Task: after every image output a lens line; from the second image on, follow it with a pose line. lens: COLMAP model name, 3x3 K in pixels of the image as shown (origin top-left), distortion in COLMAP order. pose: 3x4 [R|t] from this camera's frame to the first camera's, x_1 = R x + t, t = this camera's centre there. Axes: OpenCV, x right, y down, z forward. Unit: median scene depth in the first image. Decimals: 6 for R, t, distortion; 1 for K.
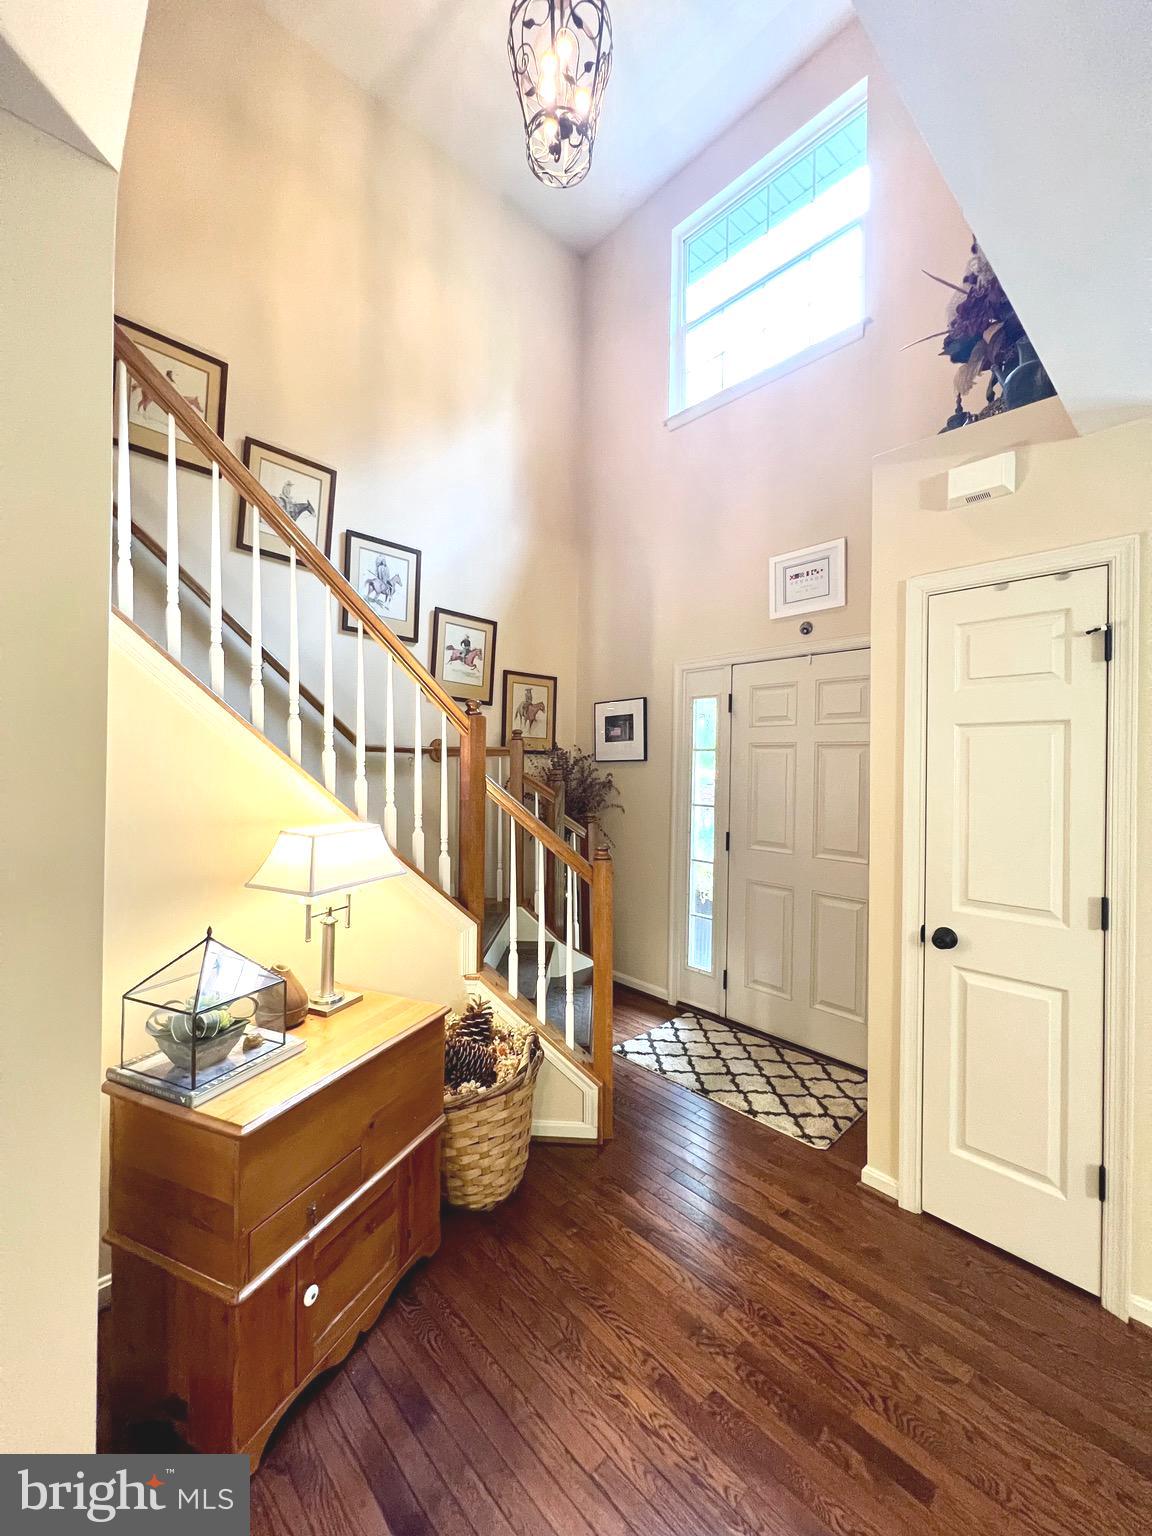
lens RADIAL K [[617.3, 0, 580.6], [0, 617.3, 764.4], [0, 0, 1]] dist [0.000213, -0.000068]
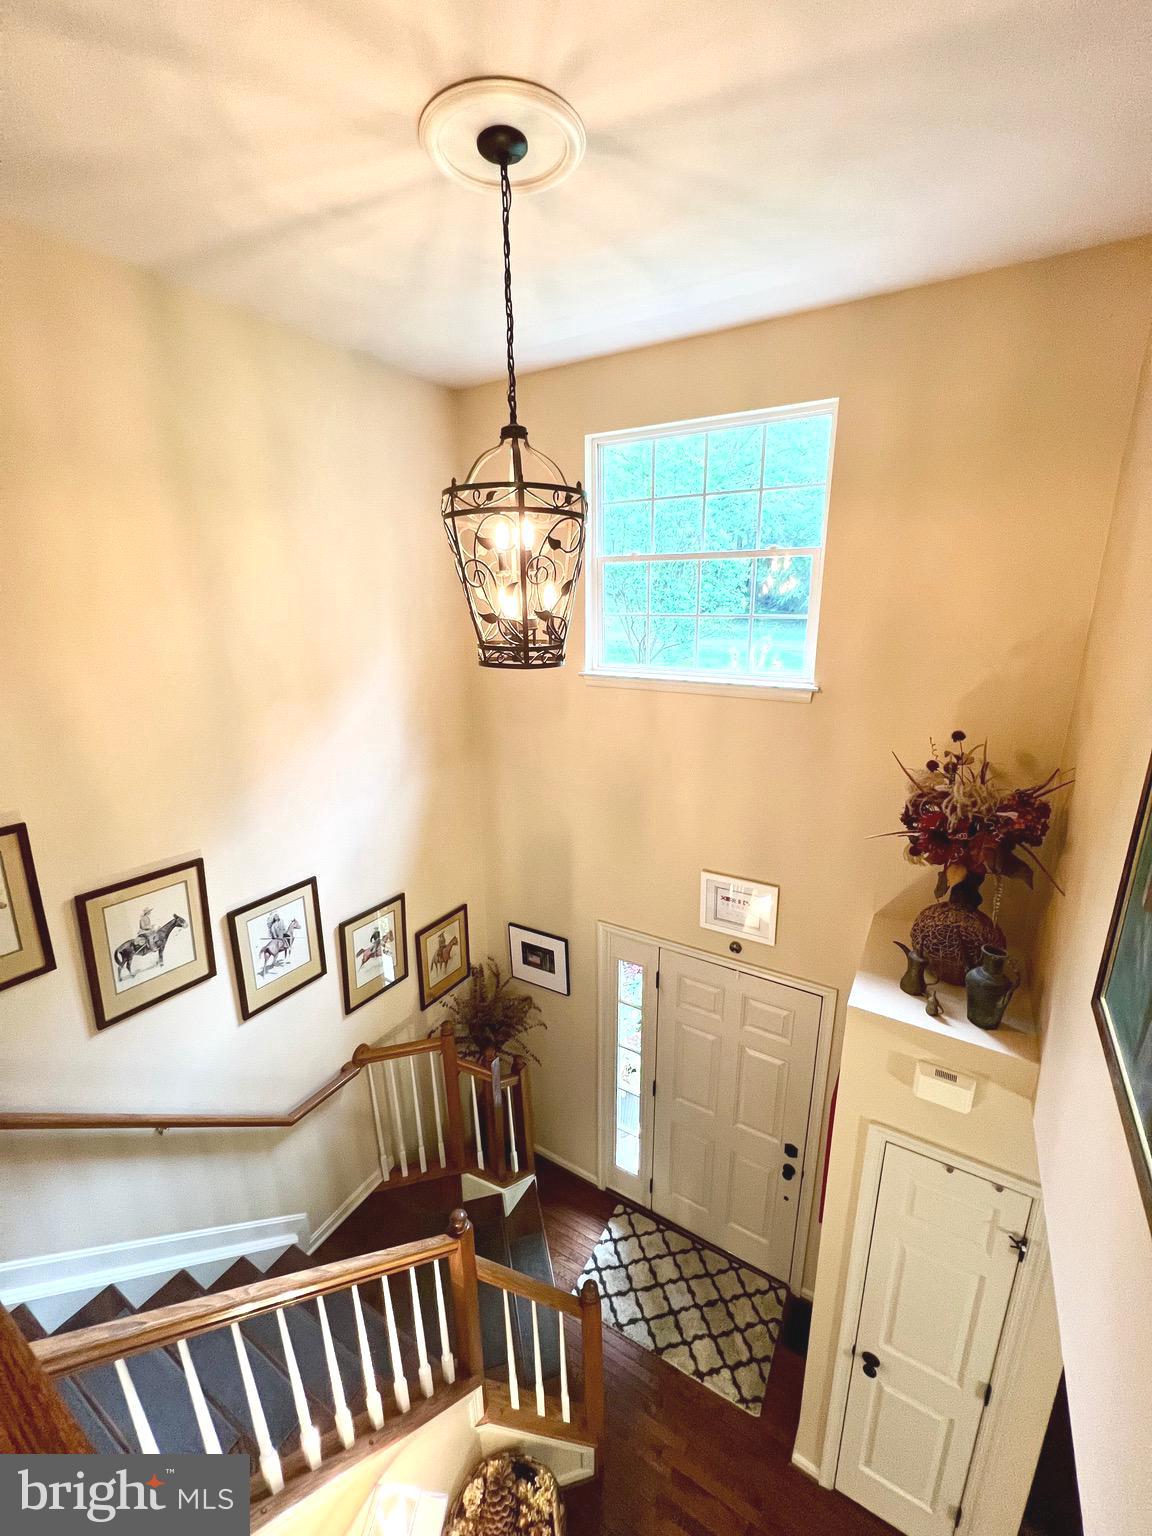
lens RADIAL K [[617.3, 0, 579.1], [0, 617.3, 768.2], [0, 0, 1]] dist [0.000213, -0.000068]
pose [[0.959296, -0.101381, 0.263577, -0.137918], [0.025637, 0.960749, 0.276233, -0.817063], [-0.281236, -0.258232, 0.924242, 0.181795]]
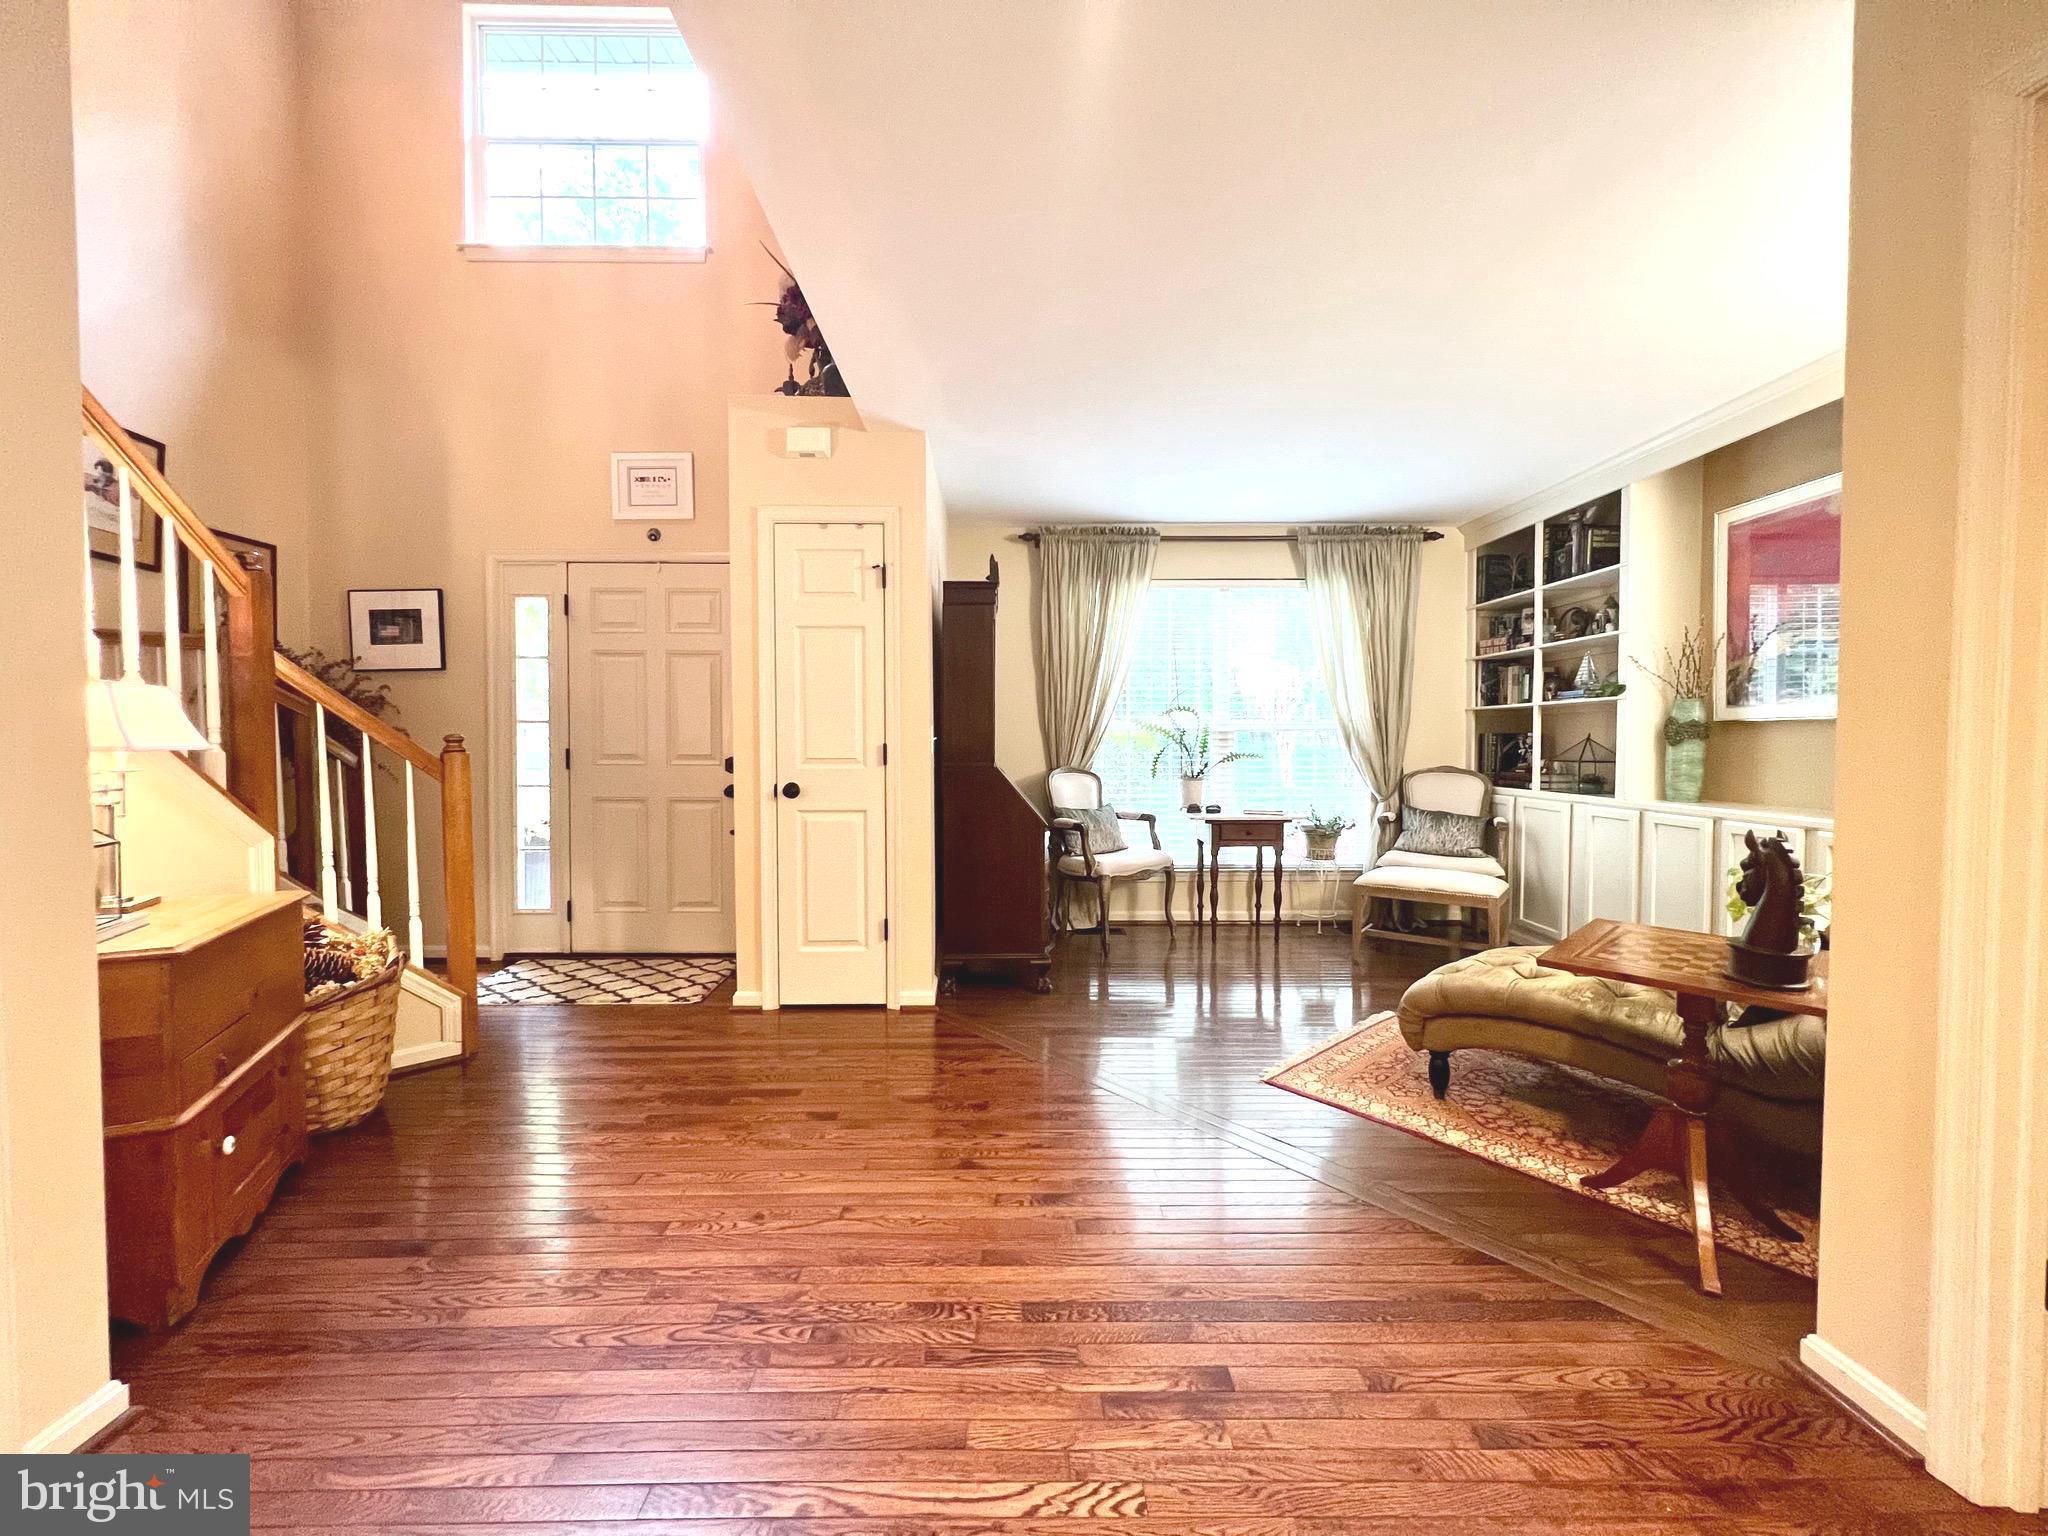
lens RADIAL K [[823.1, 0, 1016.6], [0, 823.1, 765.3], [0, 0, 1]] dist [0.000213, -0.000068]
pose [[0.670226, -0.034738, 0.741344, -0.238312], [0.008478, 0.999197, 0.039156, 0.102888], [-0.742109, -0.019958, 0.669982, -0.326198]]
